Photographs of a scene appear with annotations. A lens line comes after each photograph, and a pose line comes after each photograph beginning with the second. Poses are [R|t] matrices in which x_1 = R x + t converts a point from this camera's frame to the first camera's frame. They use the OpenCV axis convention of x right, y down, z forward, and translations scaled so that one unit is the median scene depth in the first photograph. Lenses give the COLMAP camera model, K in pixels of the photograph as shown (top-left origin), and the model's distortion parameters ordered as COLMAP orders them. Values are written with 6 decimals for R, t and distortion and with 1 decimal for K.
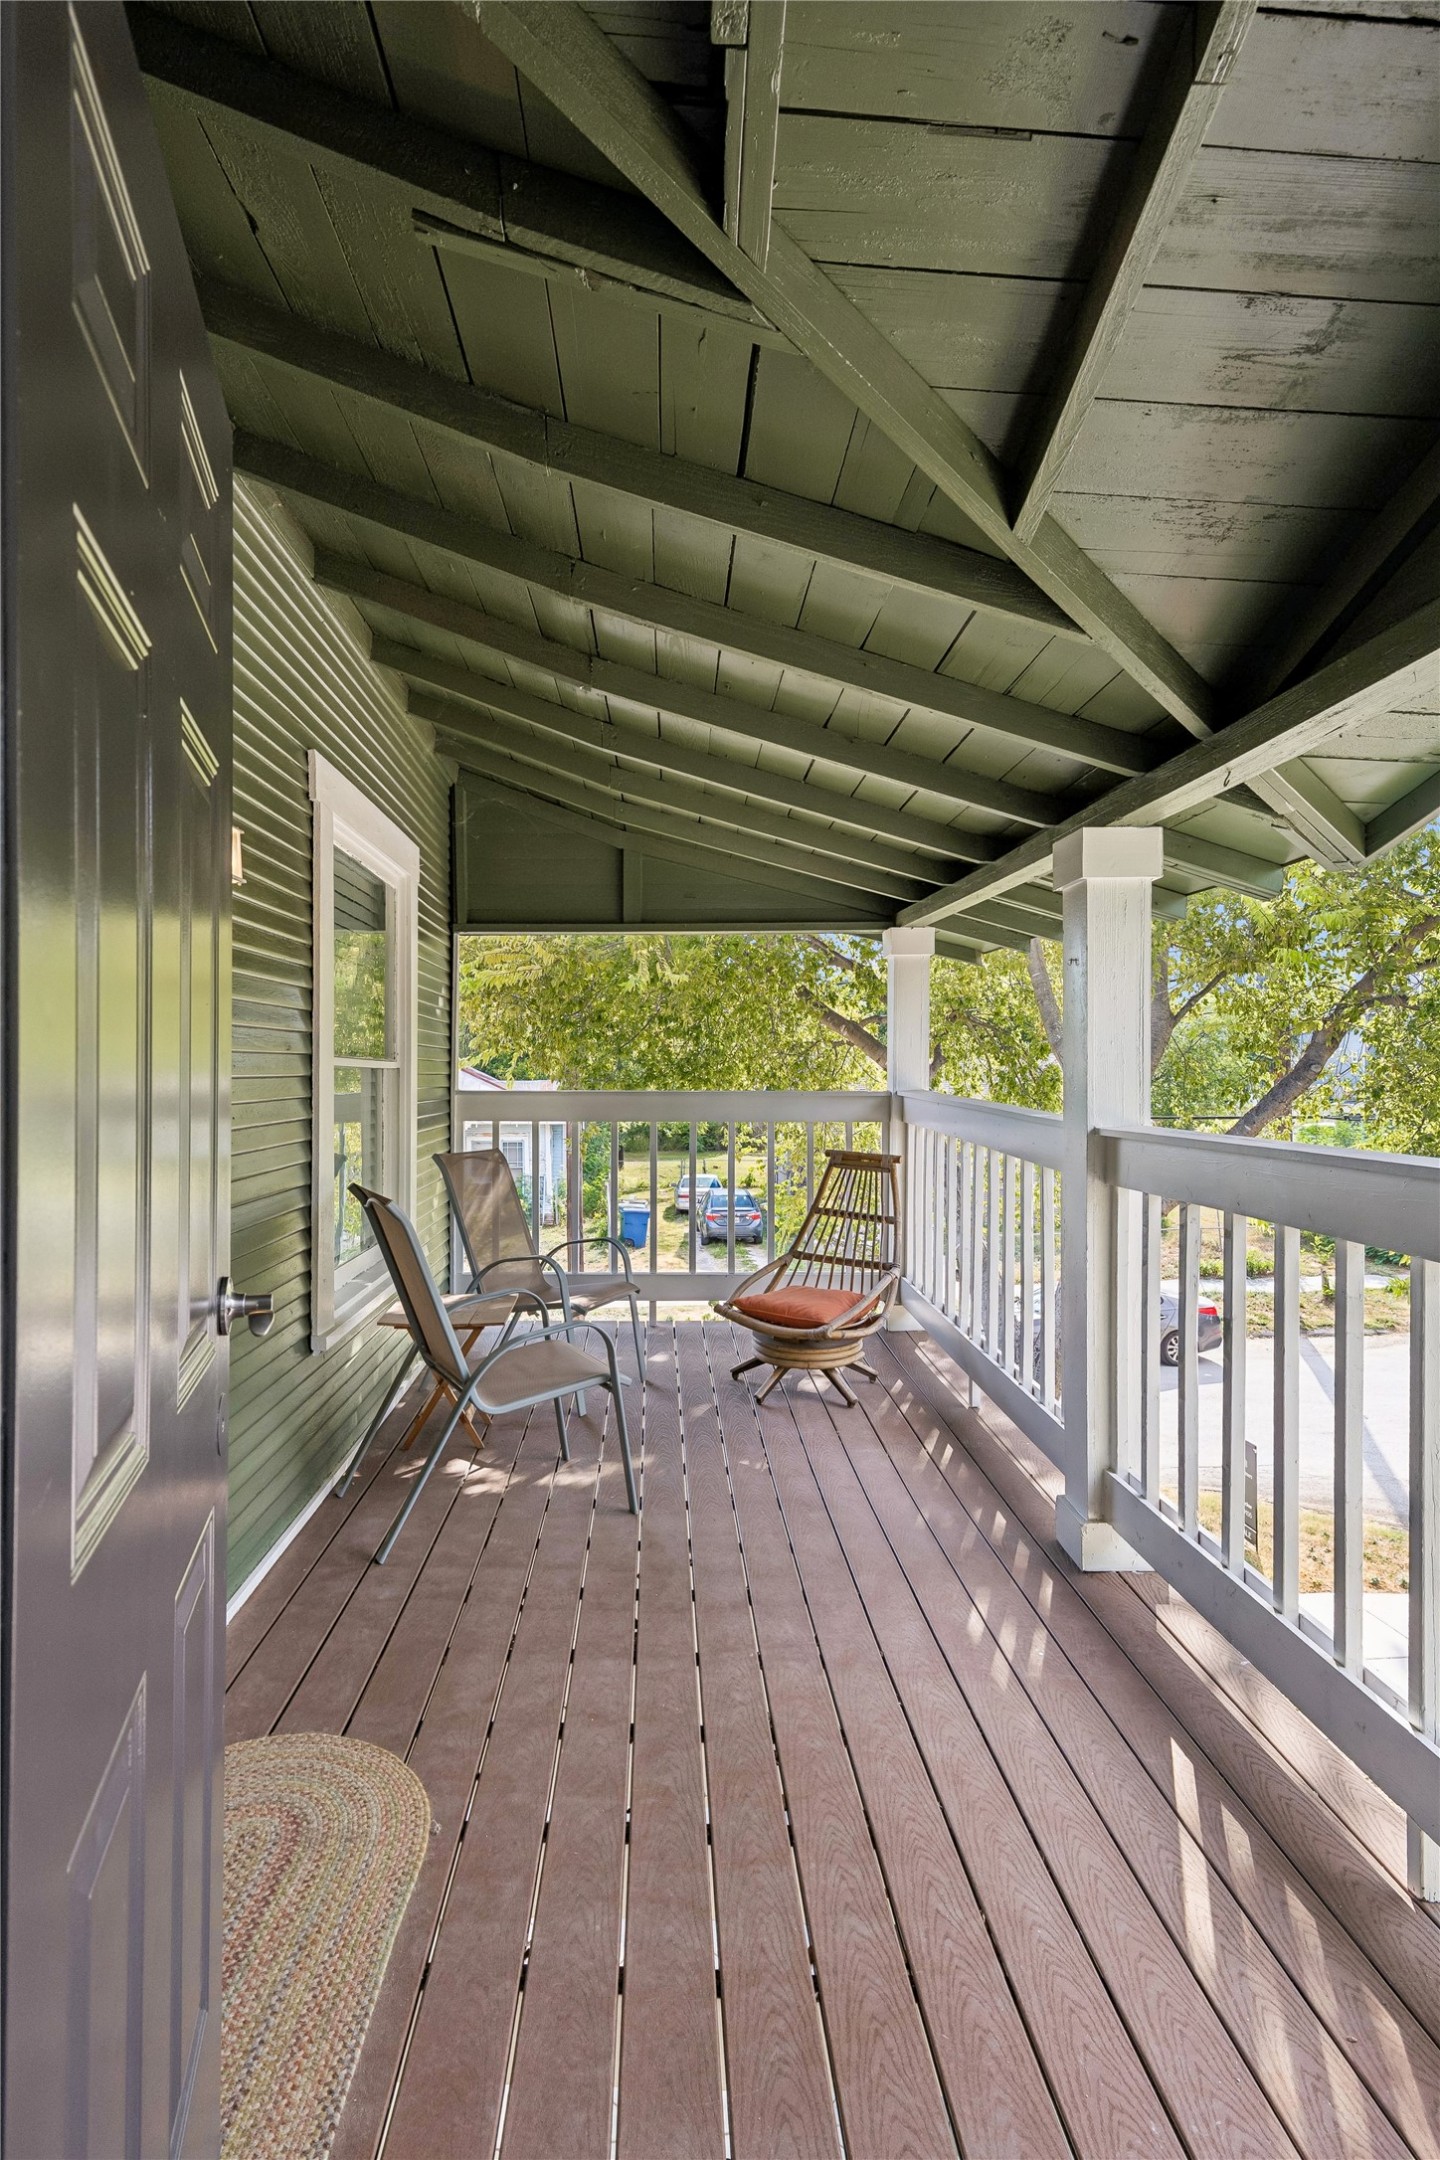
lens RADIAL K [[1109.6, 0, 720.0], [0, 1109.6, 1080.0], [0, 0, 1]] dist [0.000608, 0.000285]
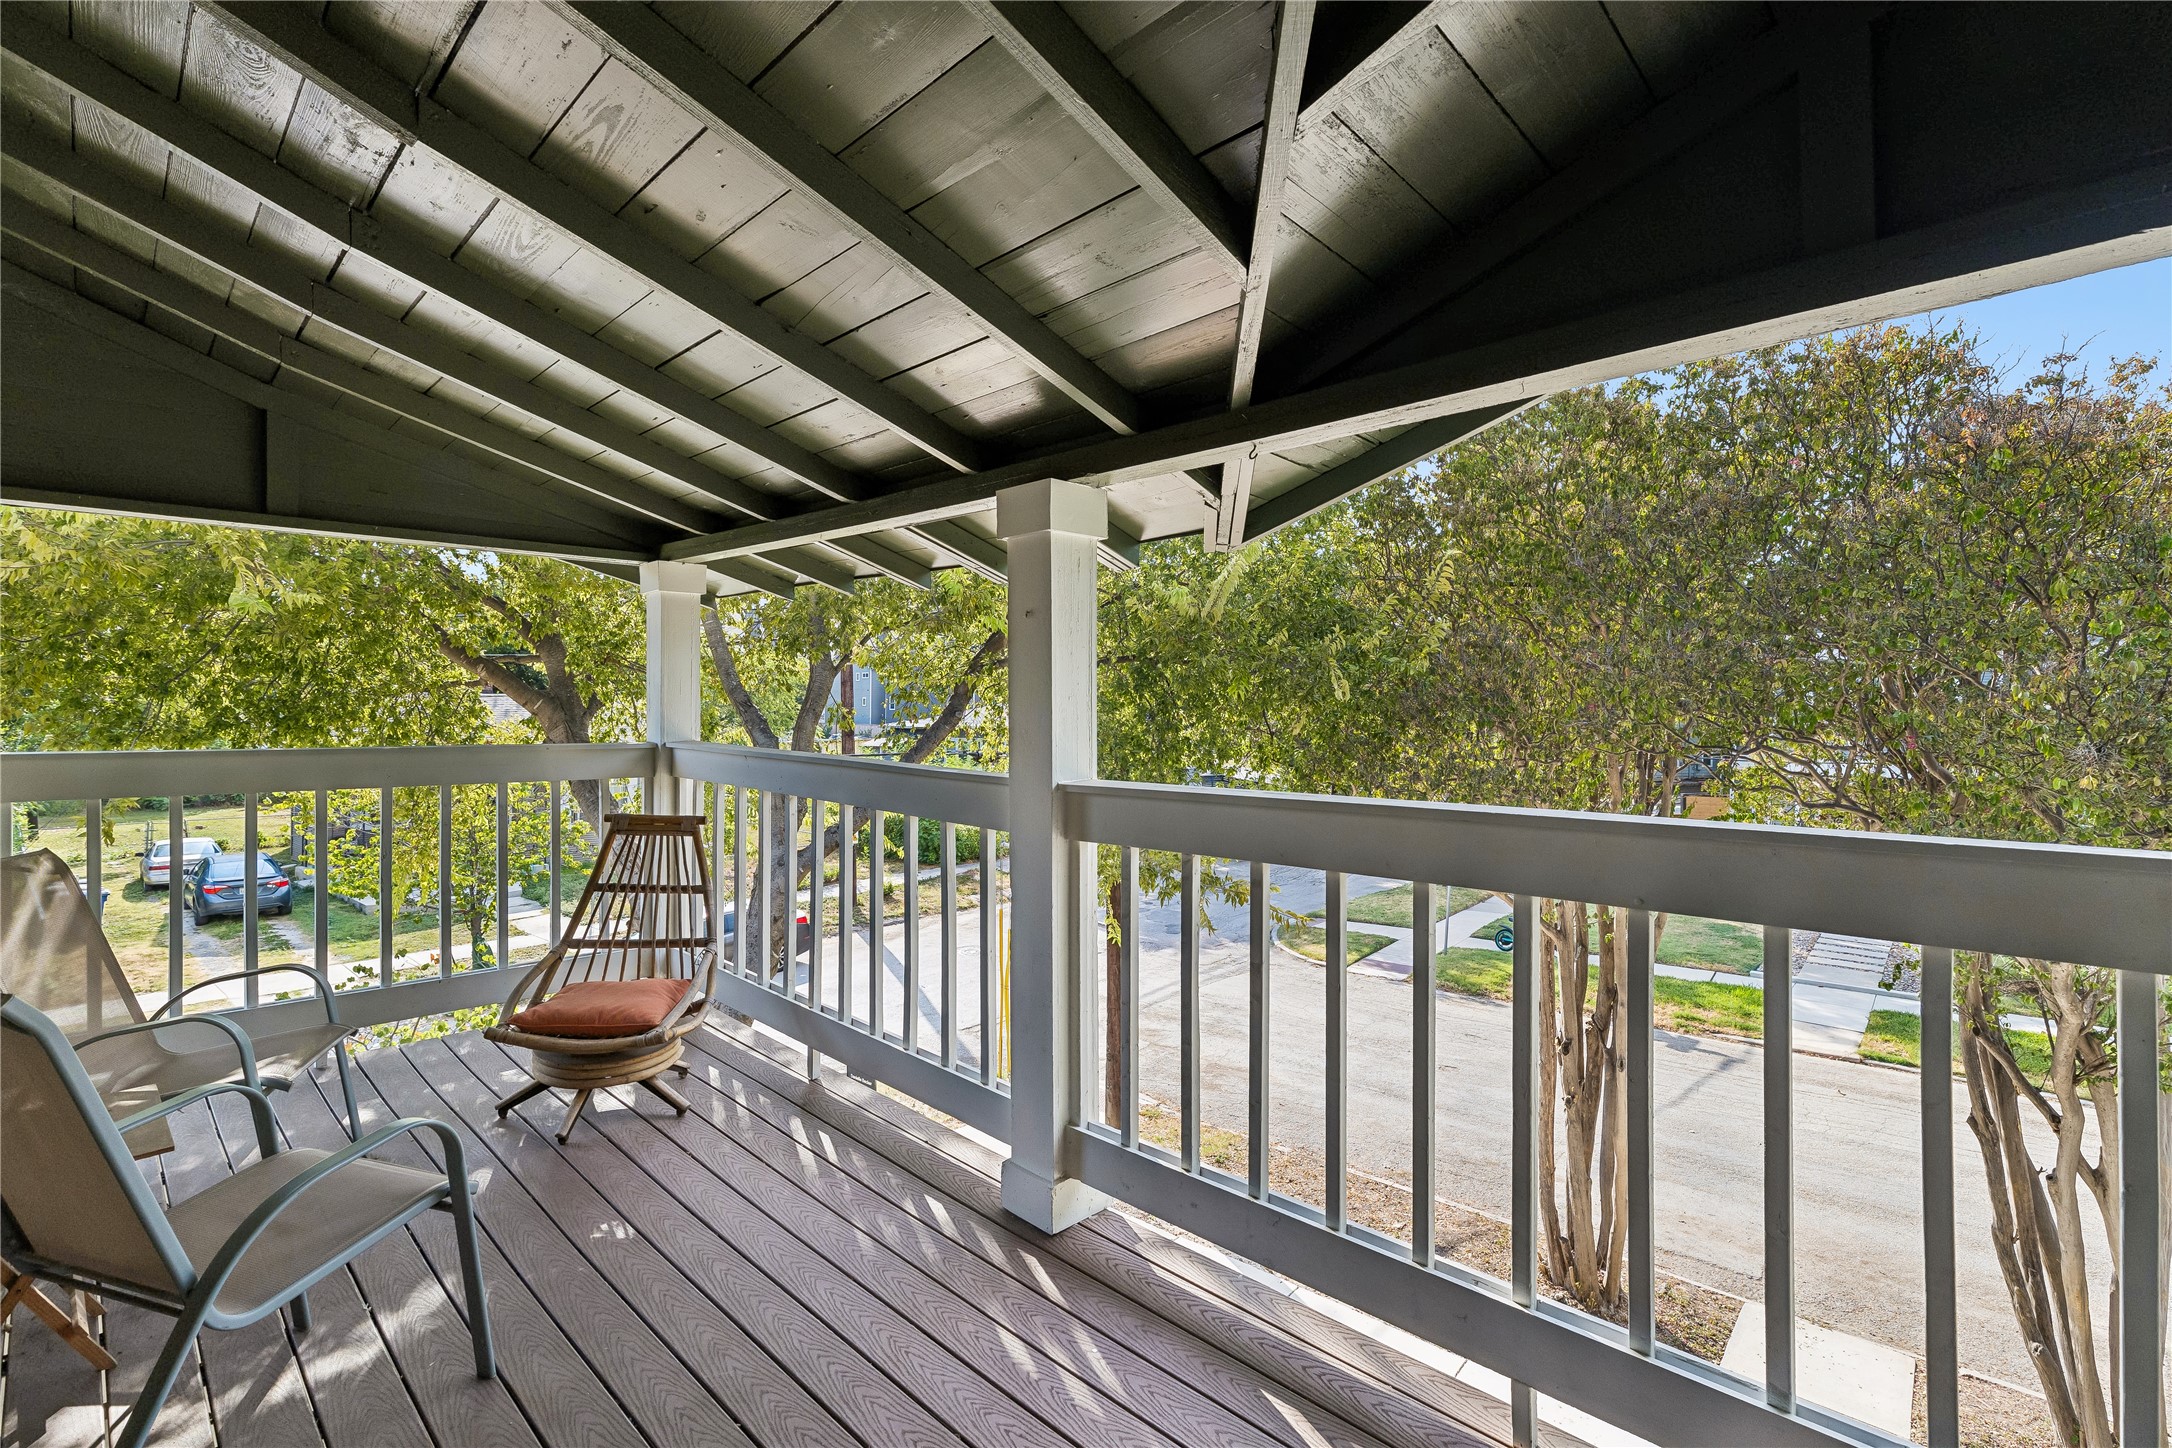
lens RADIAL K [[974.6, 0, 1088.8], [0, 974.6, 713.1], [0, 0, 1]] dist [0.001807, 0.000208]
pose [[0.734639, 0.000863, 0.678458, -0.154641], [0.003637, 0.999980, -0.005211, -0.010271], [-0.678449, 0.006296, 0.734621, 0.222486]]
